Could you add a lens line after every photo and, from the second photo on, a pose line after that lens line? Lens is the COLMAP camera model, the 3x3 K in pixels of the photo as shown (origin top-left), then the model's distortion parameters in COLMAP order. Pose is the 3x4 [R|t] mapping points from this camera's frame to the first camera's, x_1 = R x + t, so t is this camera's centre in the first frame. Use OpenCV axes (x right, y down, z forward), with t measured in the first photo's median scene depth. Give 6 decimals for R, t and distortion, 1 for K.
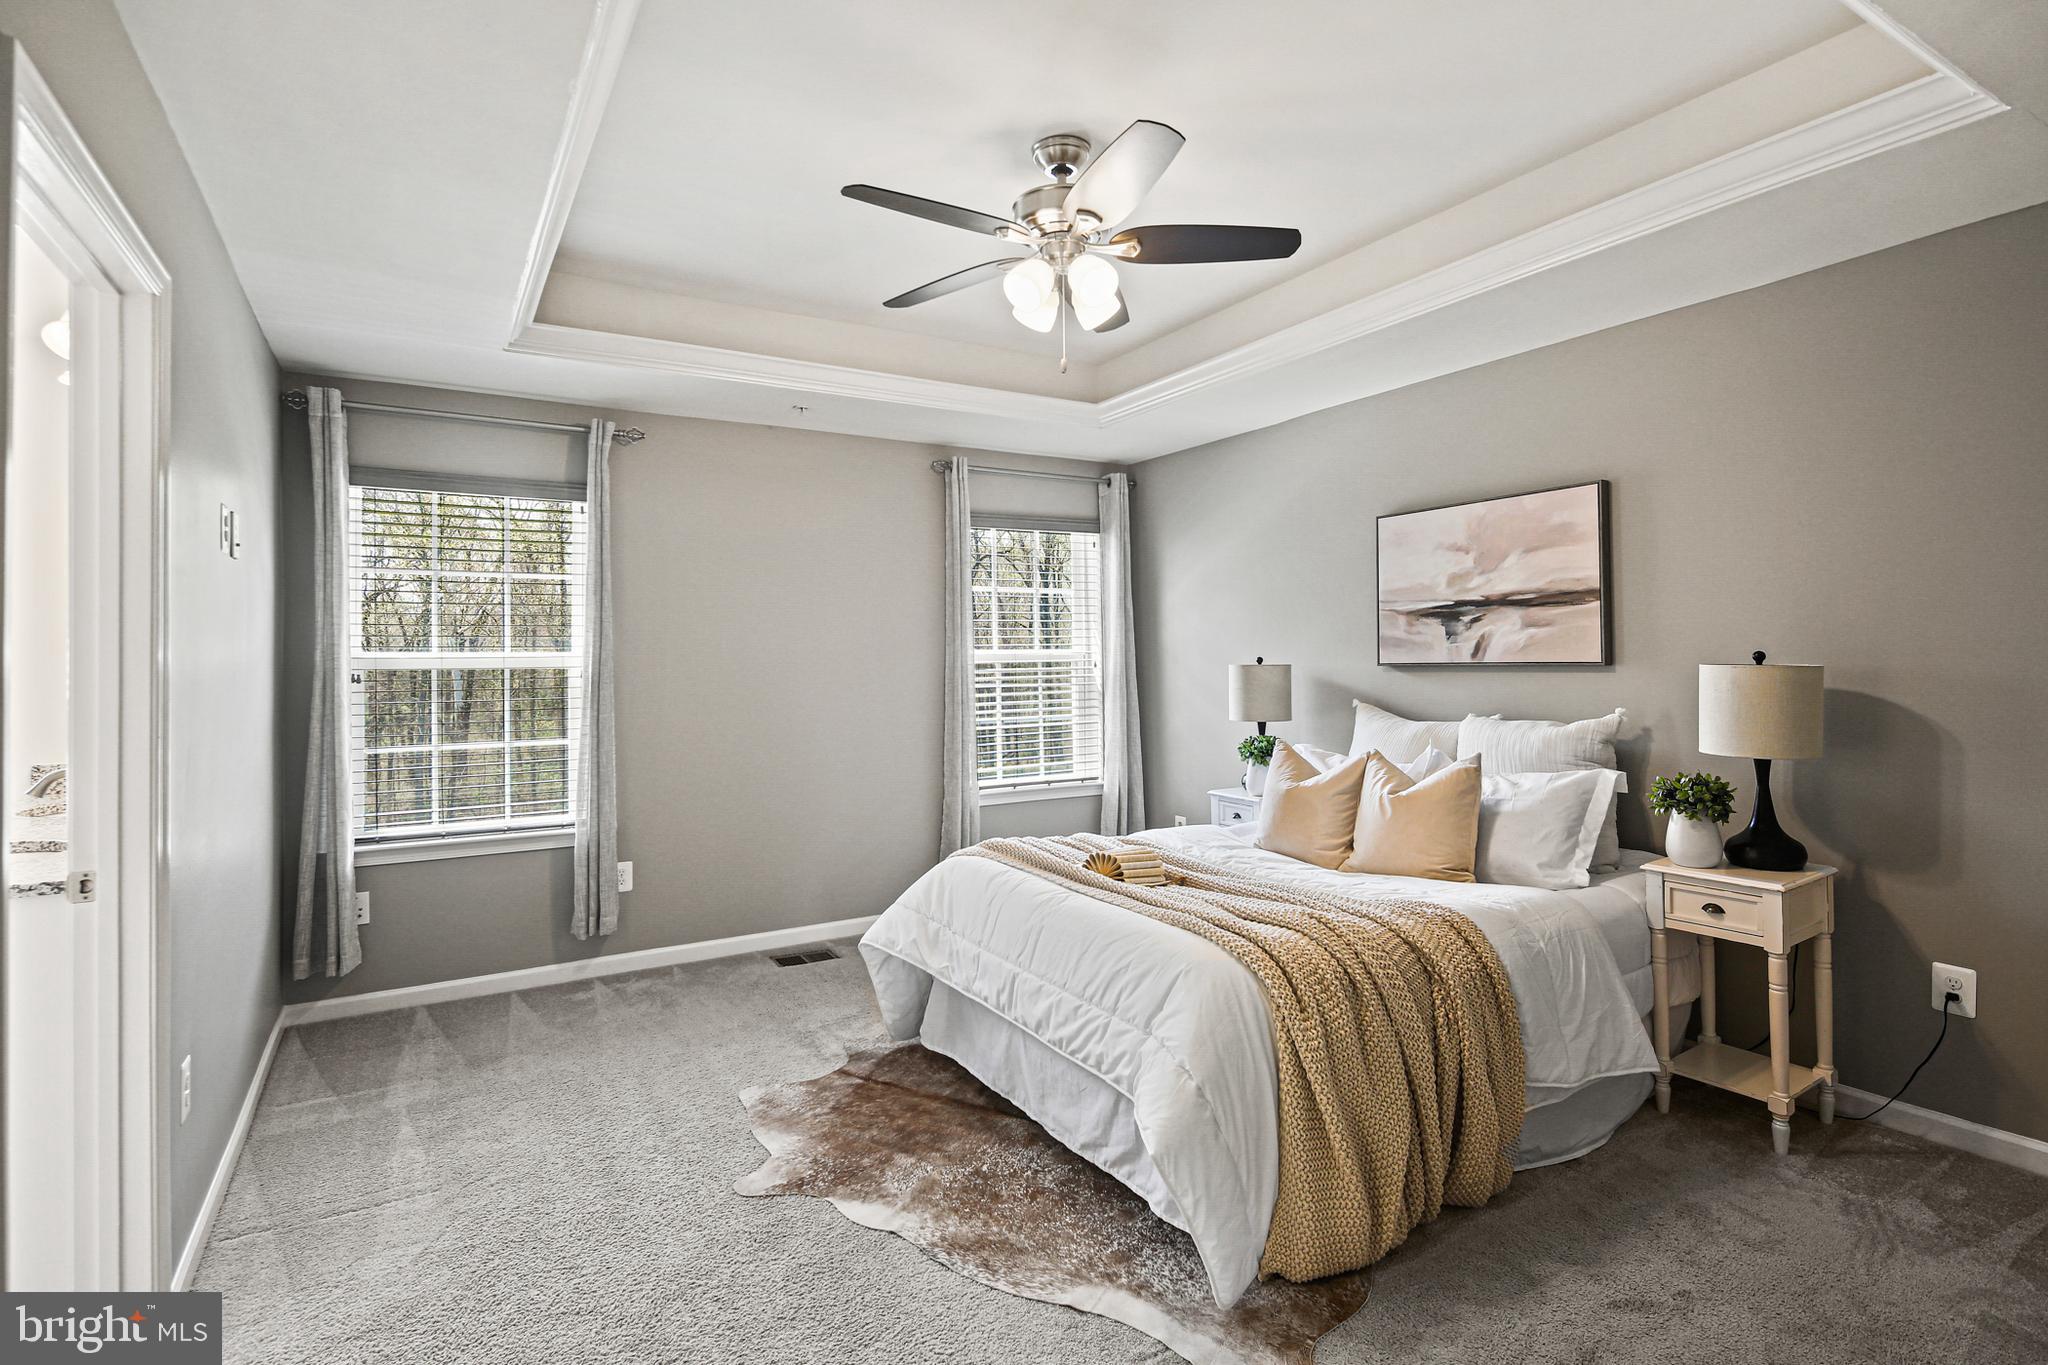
lens RADIAL K [[998.6, 0, 1024.0], [0, 998.6, 668.7], [0, 0, 1]] dist [-0.000516, -0.000477]
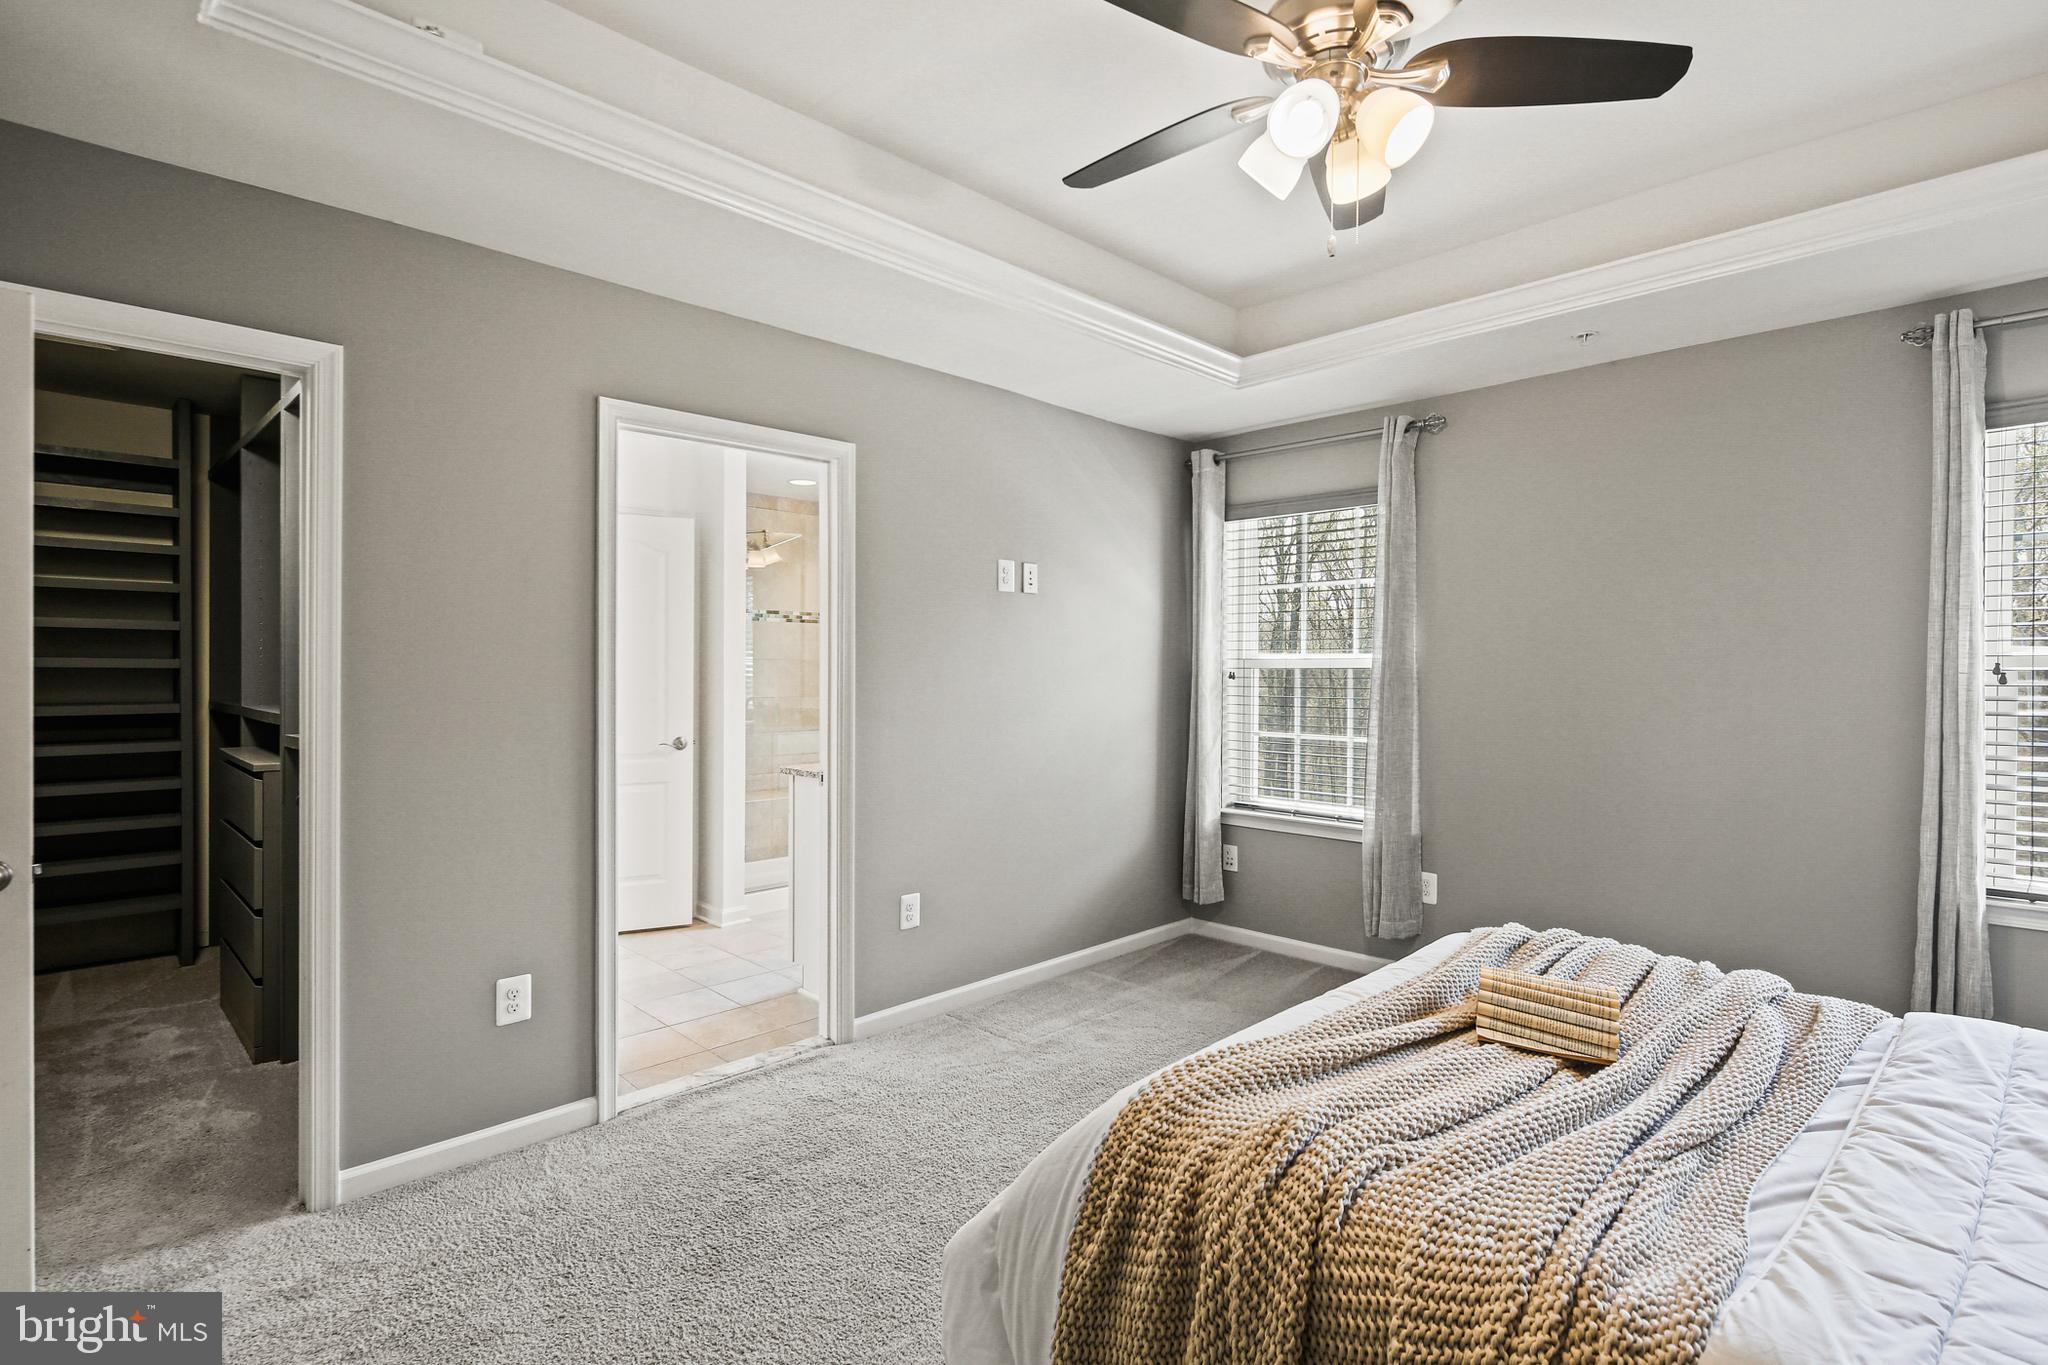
lens RADIAL K [[1001.6, 0, 1022.1], [0, 1001.6, 688.5], [0, 0, 1]] dist [0.000806, 0.000244]
pose [[0.231669, 0.027142, -0.972416, 0.484243], [-0.013128, 0.999607, 0.024773, -0.000913], [0.972706, 0.007027, 0.231934, 0.443501]]
